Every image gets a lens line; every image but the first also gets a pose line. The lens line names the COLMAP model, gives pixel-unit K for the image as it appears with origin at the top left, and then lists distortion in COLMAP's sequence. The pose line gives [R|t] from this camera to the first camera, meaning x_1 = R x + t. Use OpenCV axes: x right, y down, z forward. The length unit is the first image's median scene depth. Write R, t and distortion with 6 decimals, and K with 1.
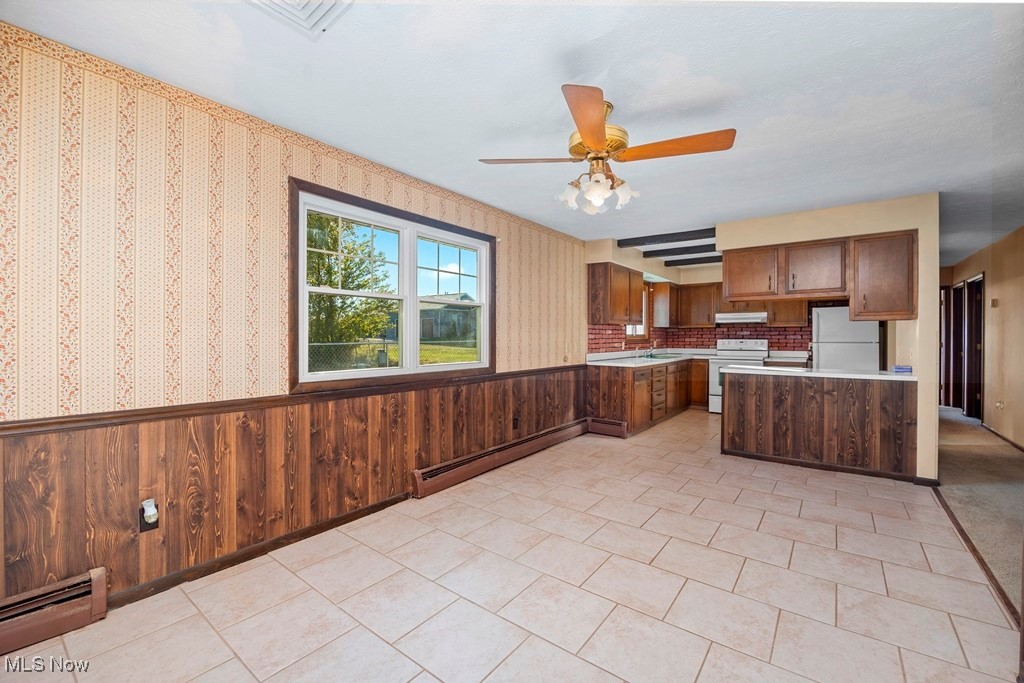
lens RADIAL K [[430.7, 0, 511.9], [0, 430.7, 333.6], [0, 0, 1]] dist [-0.020874, -0.000029]
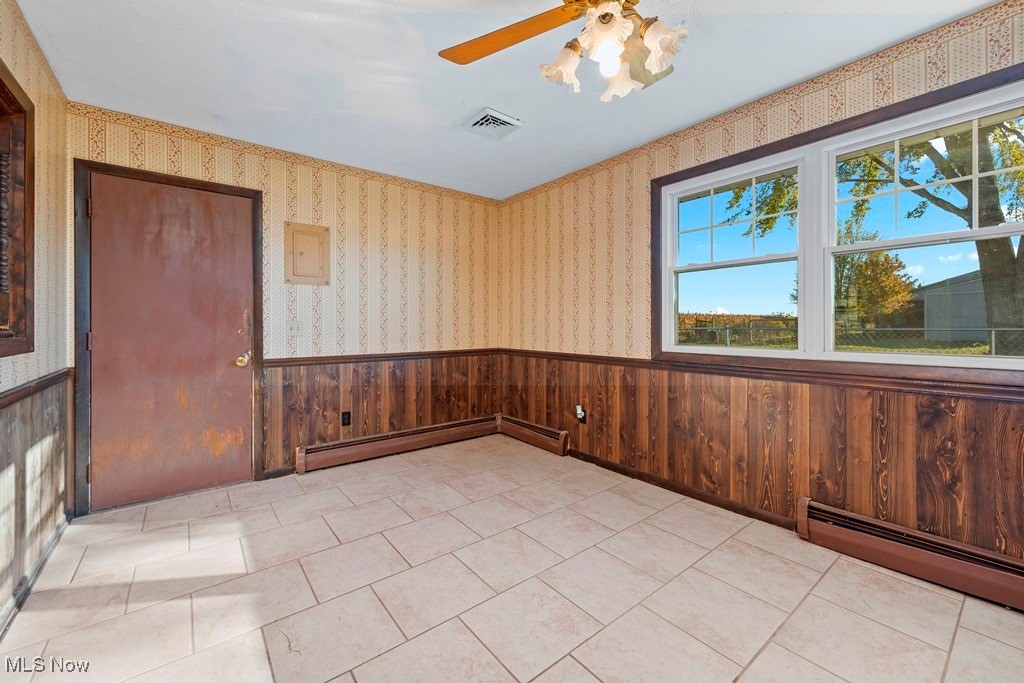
lens RADIAL K [[389.6, 0, 514.0], [0, 389.6, 331.6], [0, 0, 1]] dist [-0.000693, -0.000201]
pose [[-0.239202, -0.004502, -0.970959, 0.614002], [-0.005968, 0.999977, -0.003166, 0.065344], [0.970952, 0.005037, -0.239223, 0.842379]]
